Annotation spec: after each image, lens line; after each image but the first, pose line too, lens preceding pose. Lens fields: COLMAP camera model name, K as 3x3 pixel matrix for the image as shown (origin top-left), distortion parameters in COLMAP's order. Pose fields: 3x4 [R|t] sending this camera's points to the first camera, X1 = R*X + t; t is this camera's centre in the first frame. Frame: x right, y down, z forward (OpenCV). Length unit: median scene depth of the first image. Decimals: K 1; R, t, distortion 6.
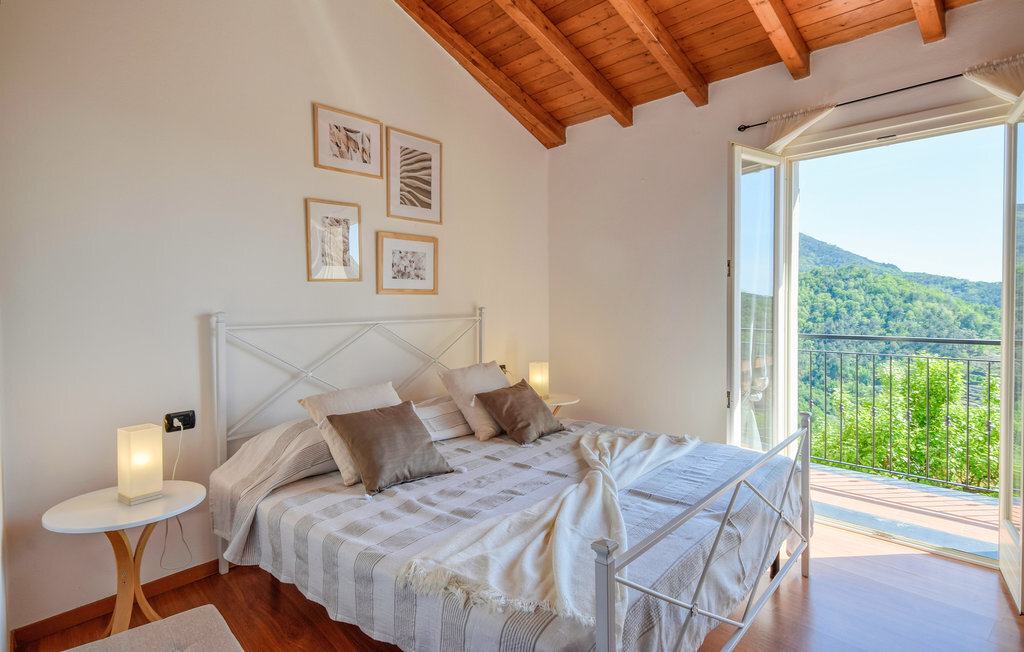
lens RADIAL K [[547.7, 0, 510.4], [0, 547.7, 306.2], [0, 0, 1]] dist [0.015753, 0.000089]
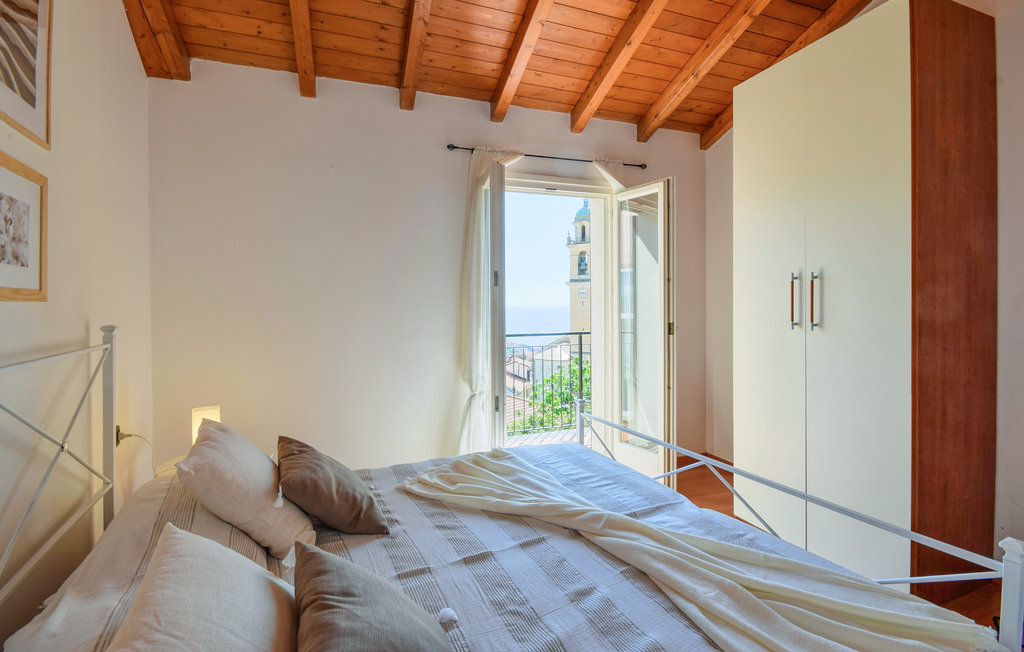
lens RADIAL K [[468.4, 0, 511.7], [0, 468.4, 302.9], [0, 0, 1]] dist [0.000104, -0.000323]
pose [[0.399223, 0.002101, 0.916851, -0.364465], [0.013203, 0.999881, -0.008041, -0.012830], [-0.916759, 0.015315, 0.399148, 0.539436]]
